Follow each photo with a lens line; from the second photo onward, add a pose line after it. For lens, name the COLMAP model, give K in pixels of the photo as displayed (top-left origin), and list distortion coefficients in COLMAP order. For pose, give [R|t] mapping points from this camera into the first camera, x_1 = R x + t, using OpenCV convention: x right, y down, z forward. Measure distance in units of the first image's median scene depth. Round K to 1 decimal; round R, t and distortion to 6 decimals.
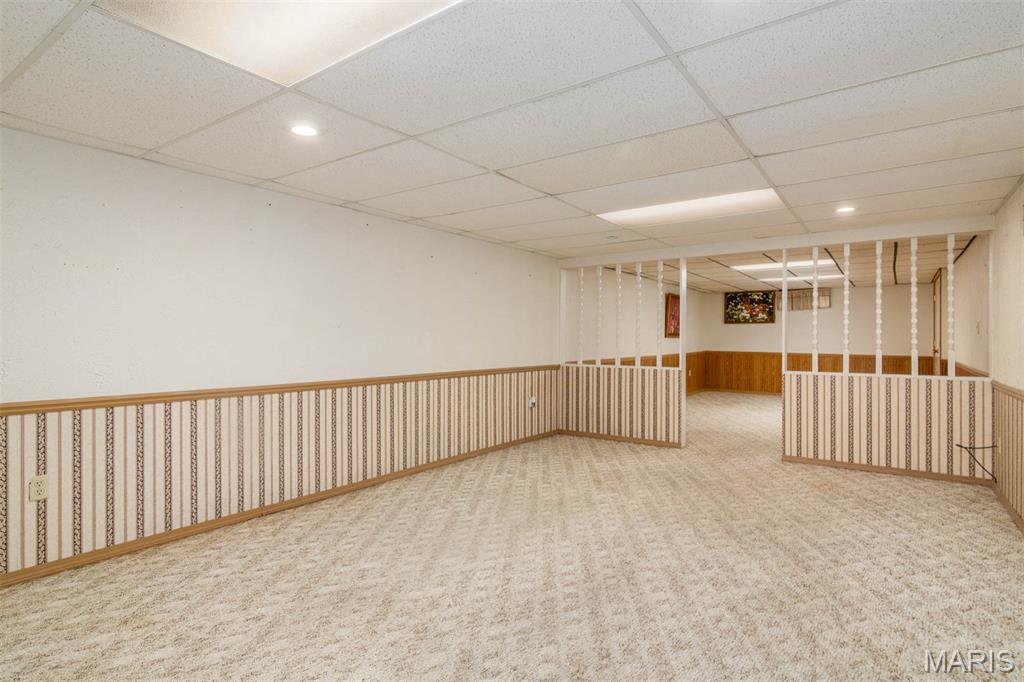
lens RADIAL K [[527.1, 0, 511.4], [0, 527.1, 336.4], [0, 0, 1]] dist [-0.003130, -0.000012]
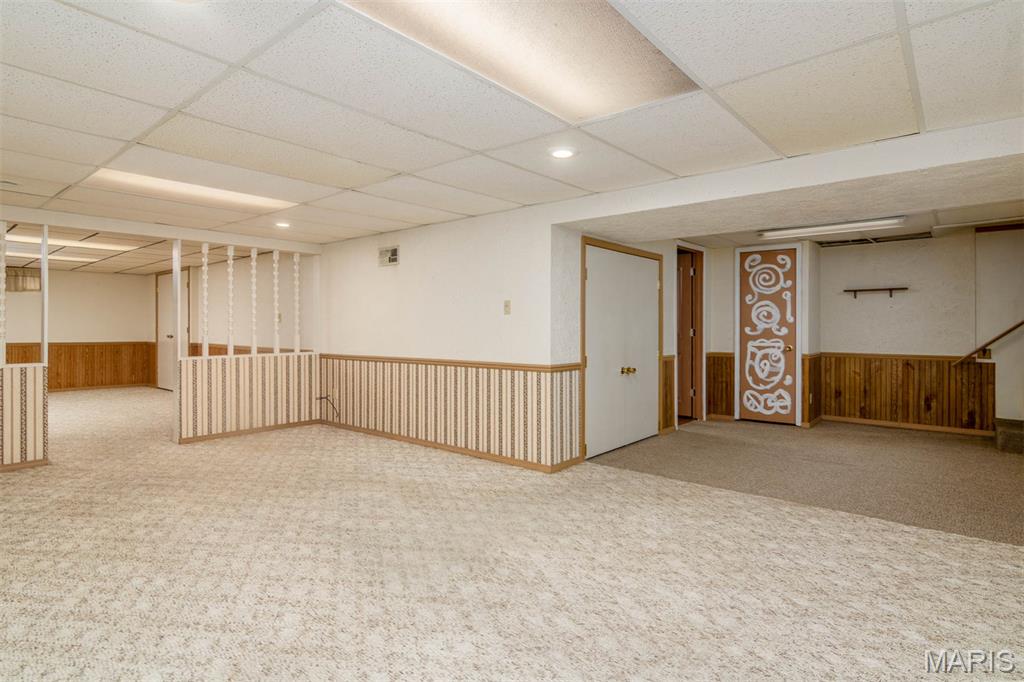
lens RADIAL K [[527.1, 0, 511.4], [0, 527.1, 336.4], [0, 0, 1]] dist [-0.003130, -0.000012]
pose [[0.088250, -0.024512, 0.995797, -0.557988], [-0.001904, 0.999691, 0.024777, -0.002846], [-0.996097, -0.004082, 0.088176, 0.326336]]
